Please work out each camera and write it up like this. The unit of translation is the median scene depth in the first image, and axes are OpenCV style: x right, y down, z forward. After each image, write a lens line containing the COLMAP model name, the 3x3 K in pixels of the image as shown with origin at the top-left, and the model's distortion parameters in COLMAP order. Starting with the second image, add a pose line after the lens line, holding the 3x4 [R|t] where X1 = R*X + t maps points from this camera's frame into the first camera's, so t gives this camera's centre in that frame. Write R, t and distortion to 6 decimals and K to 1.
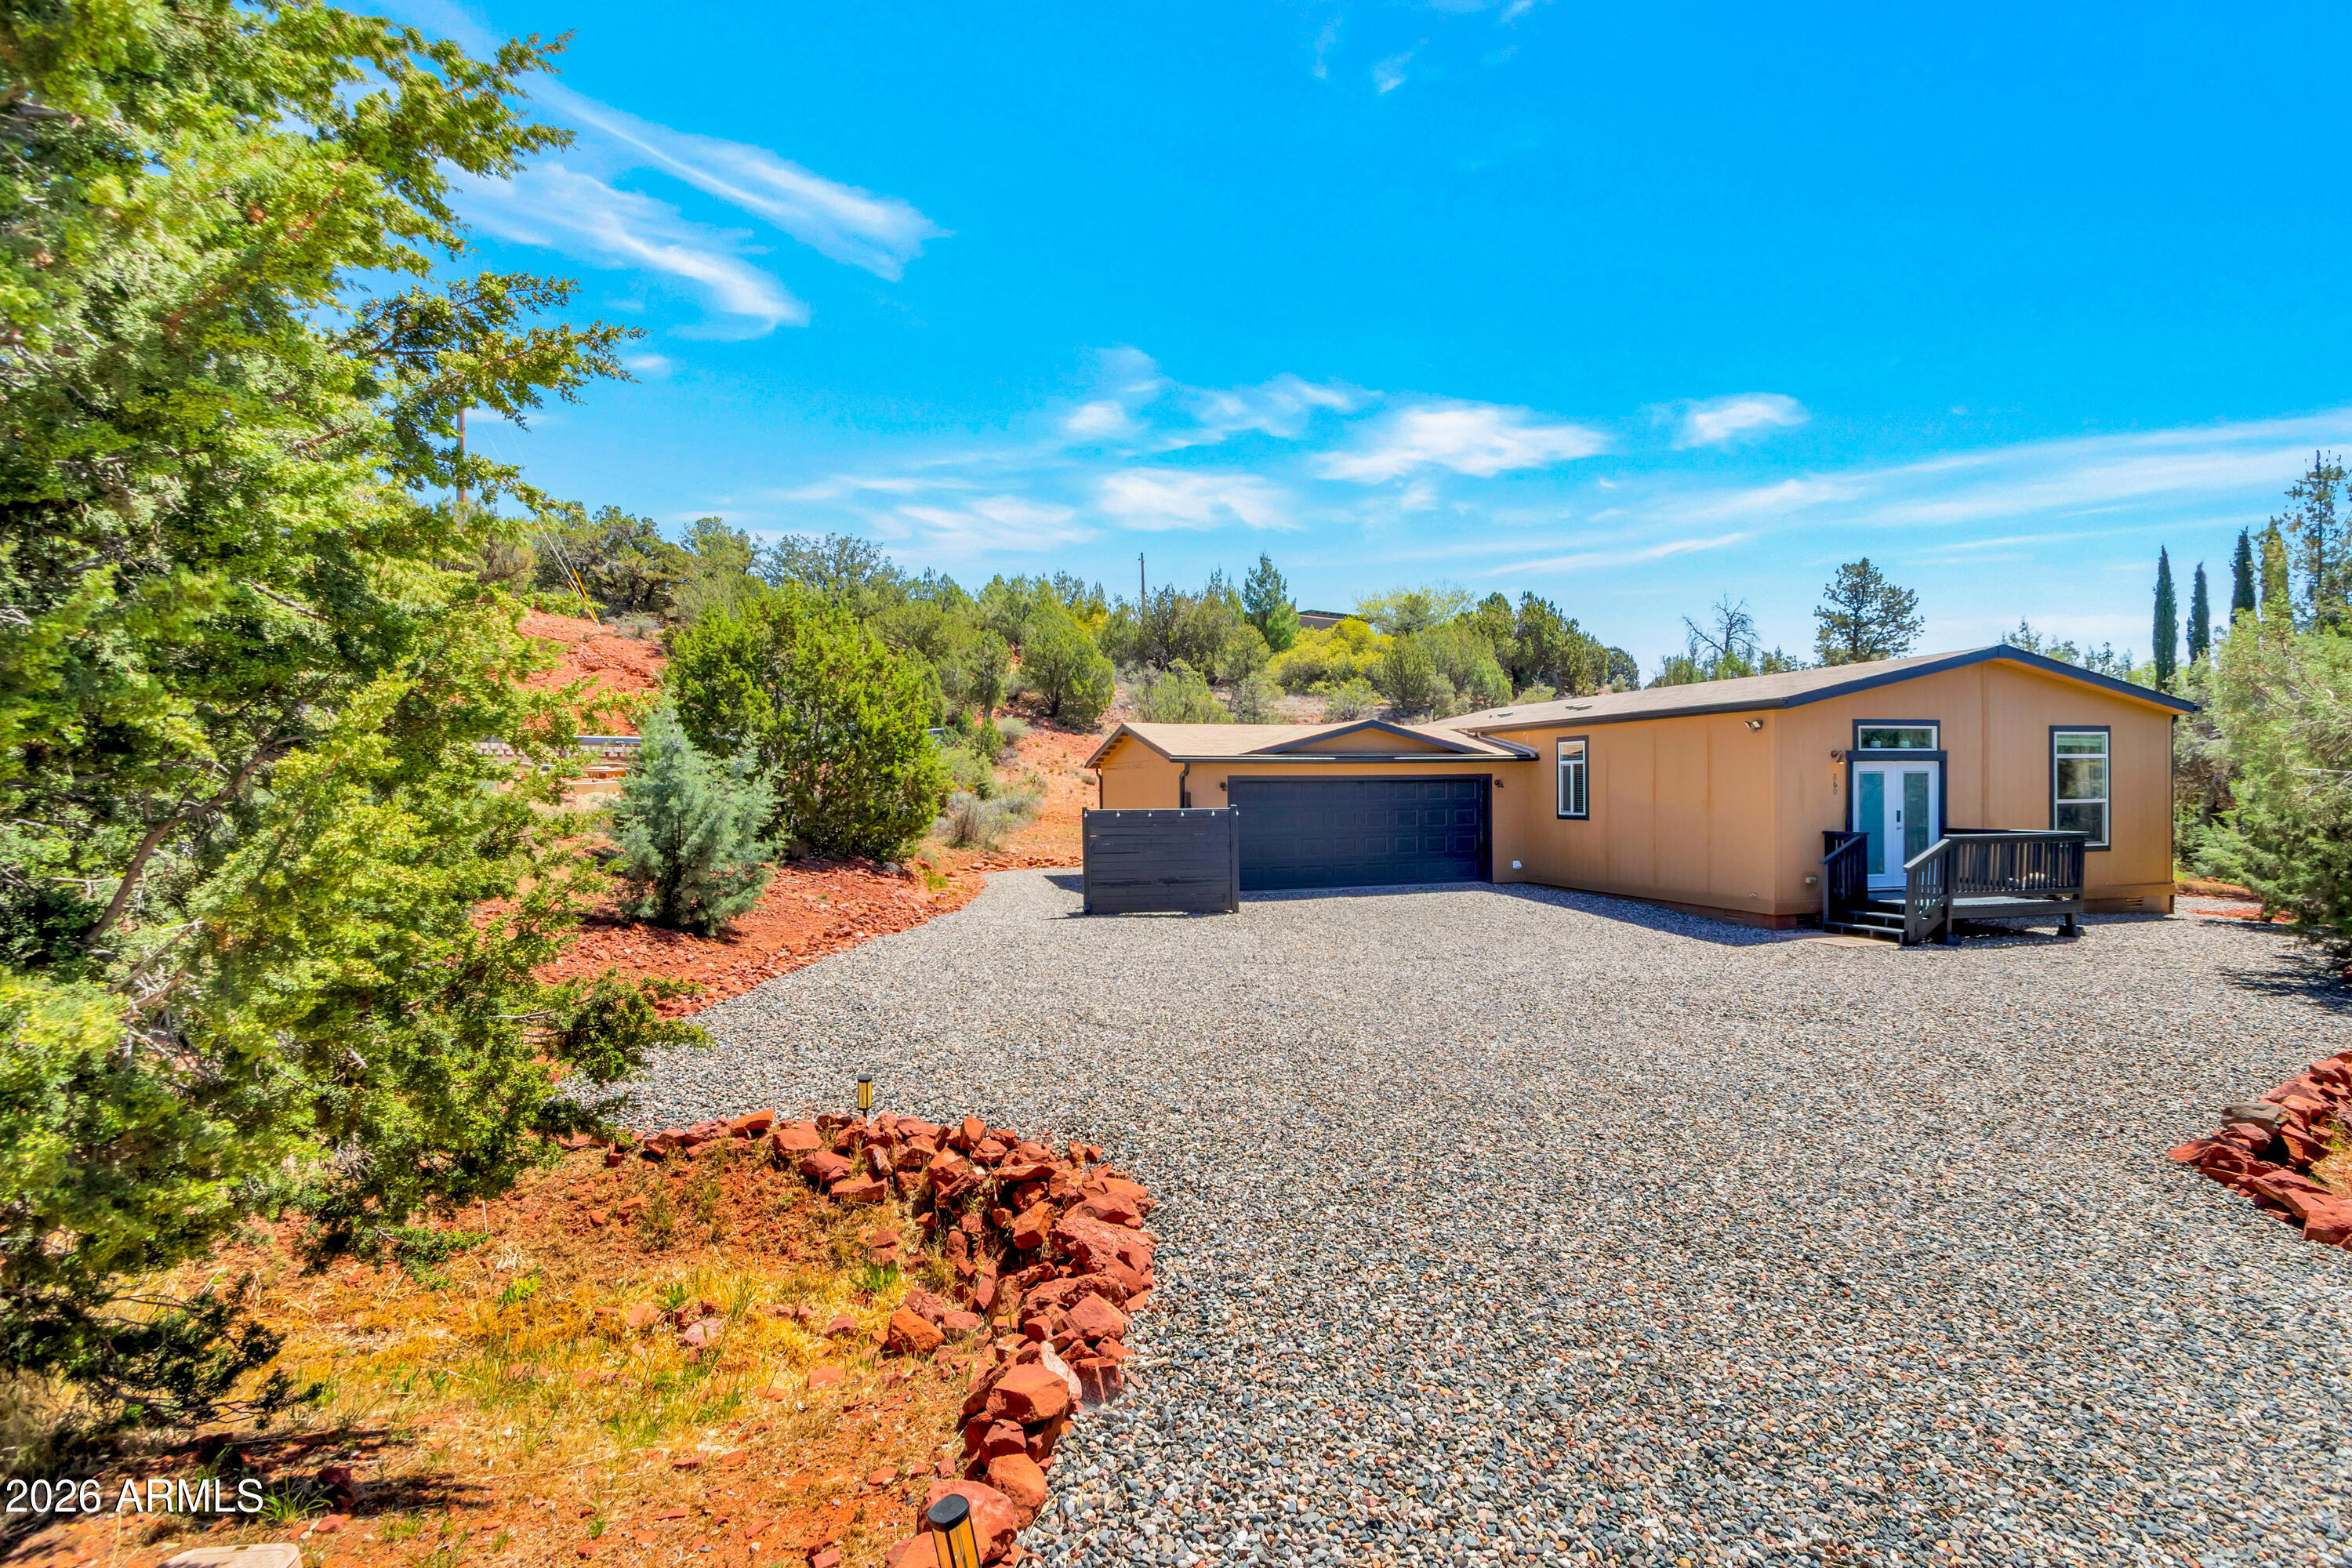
lens RADIAL K [[1090.9, 0, 1183.8], [0, 1090.9, 798.7], [0, 0, 1]] dist [0.003579, -0.000297]
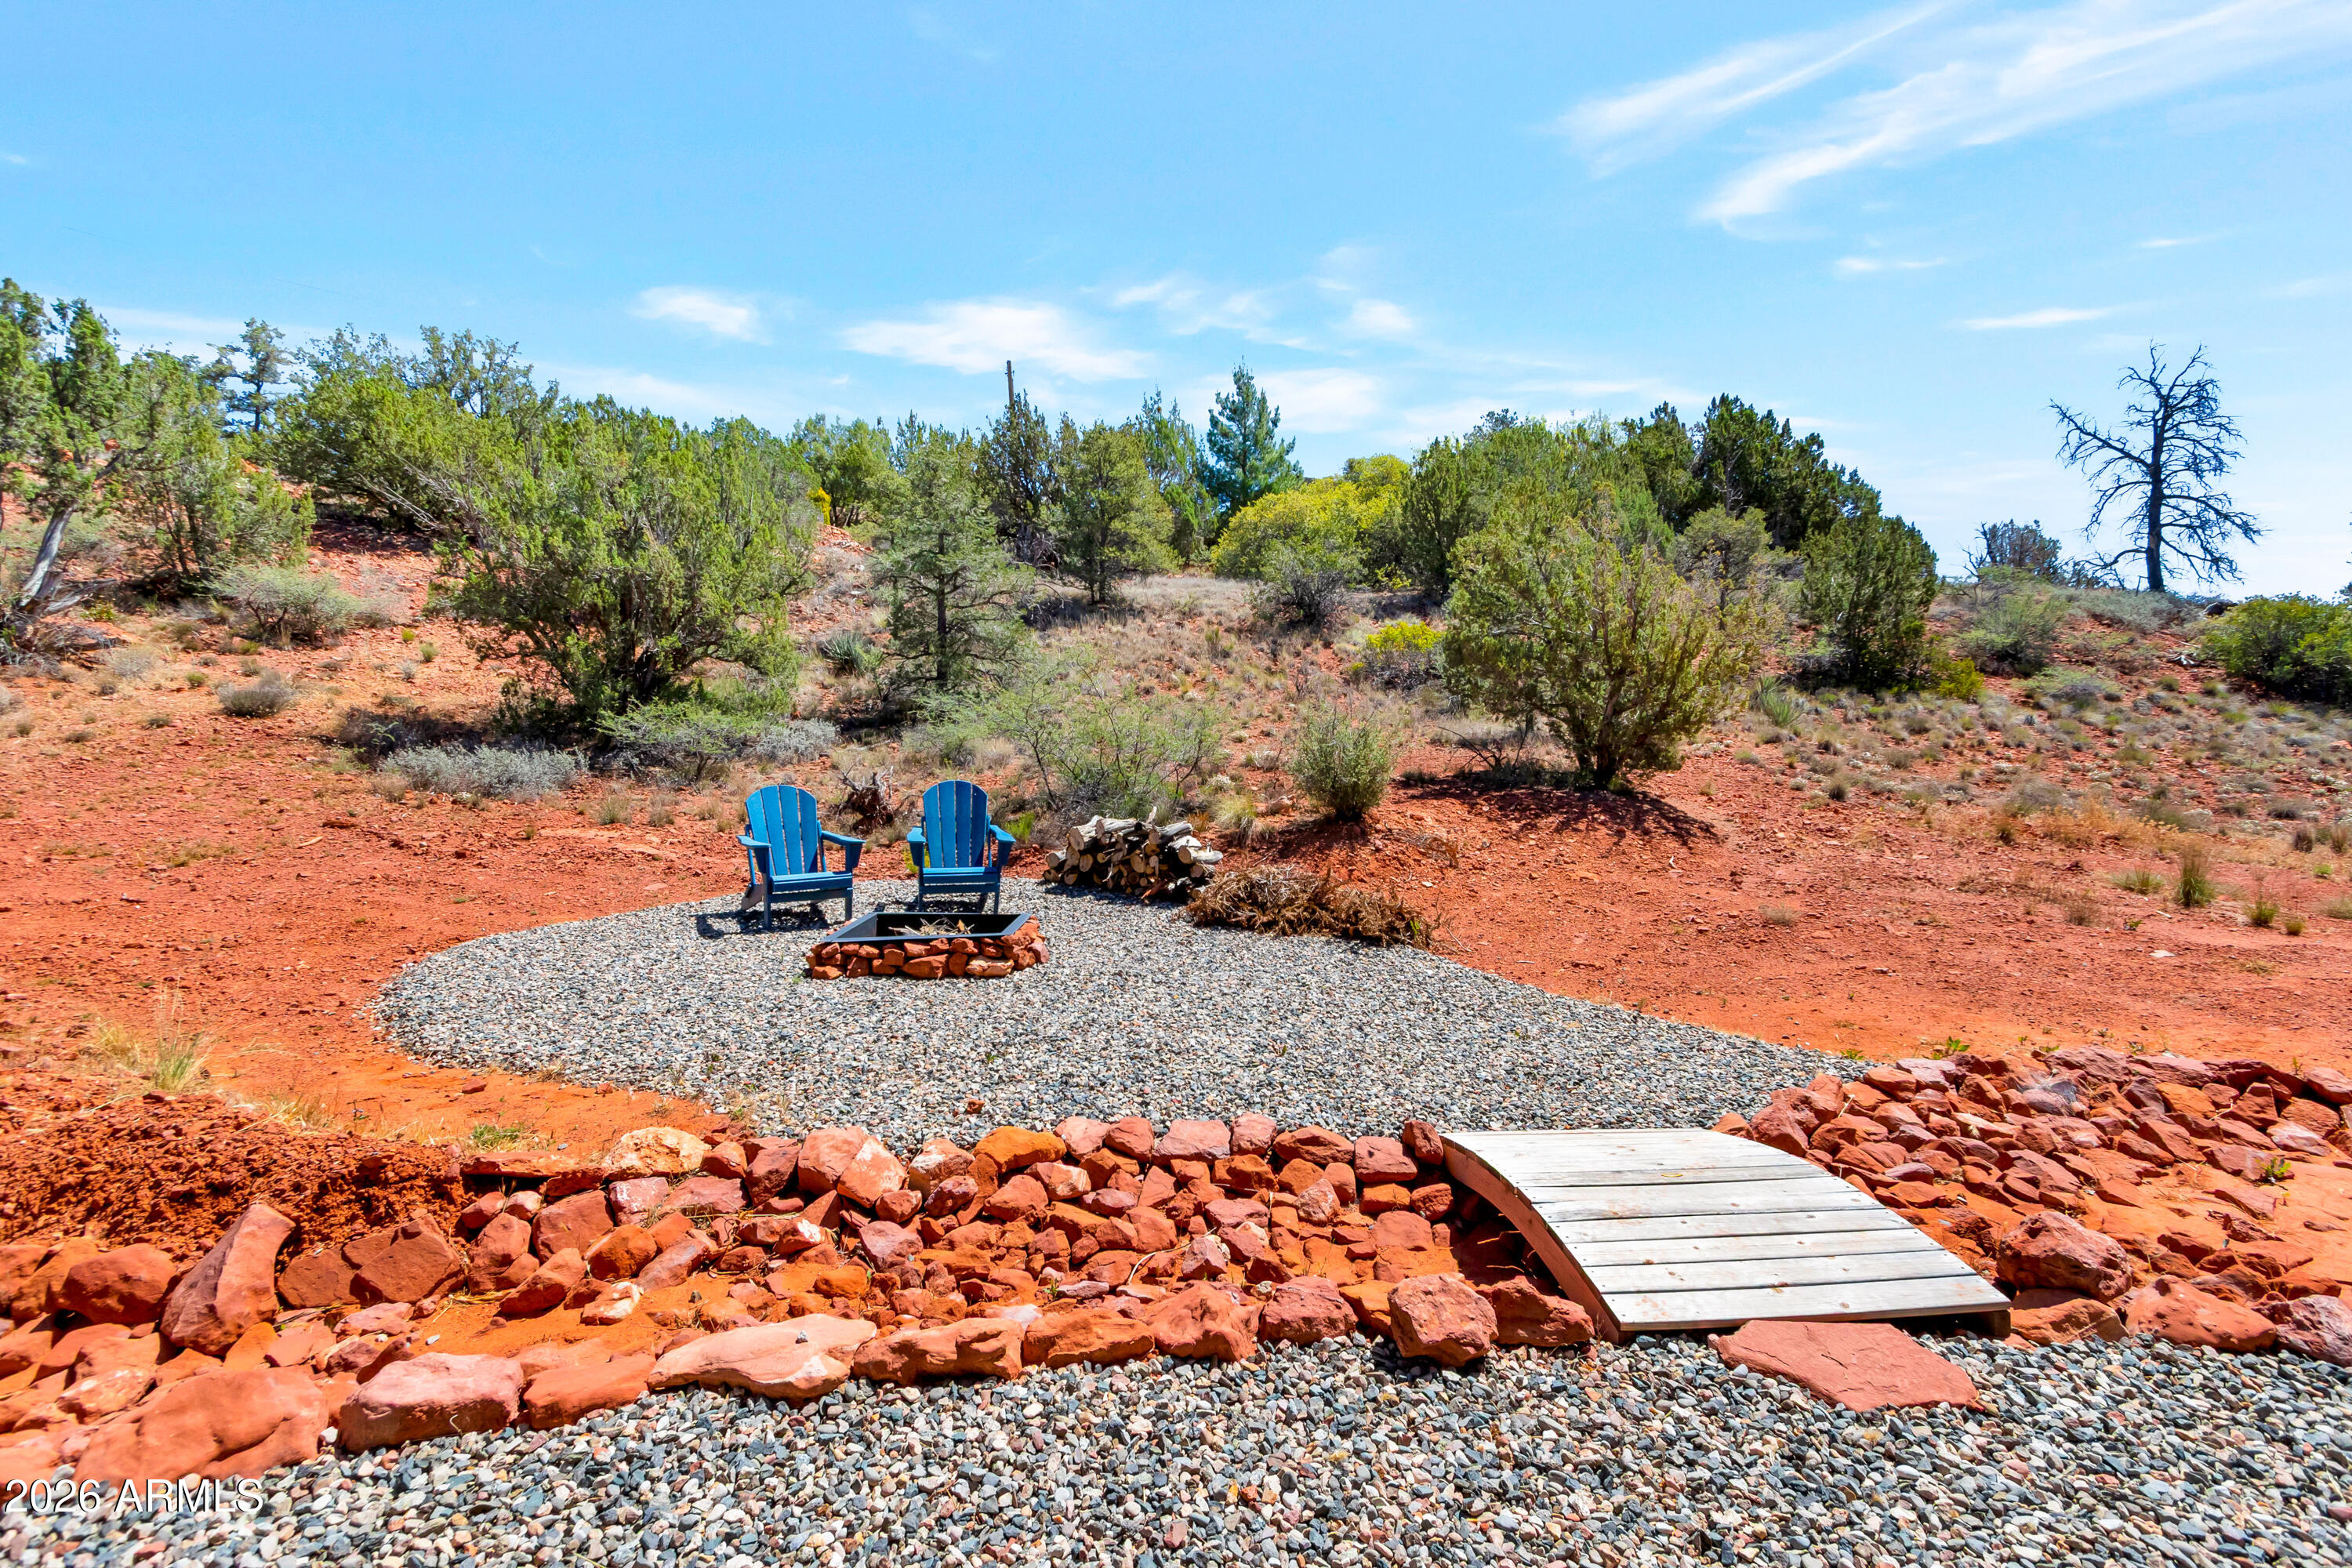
lens RADIAL K [[1090.9, 0, 1150.1], [0, 1090.9, 790.3], [0, 0, 1]] dist [0.003579, -0.000297]
pose [[0.978944, -0.006868, -0.204014, 0.421727], [0.006373, 0.999975, -0.003086, 0.026825], [0.204030, 0.001721, 0.978963, 1.173193]]
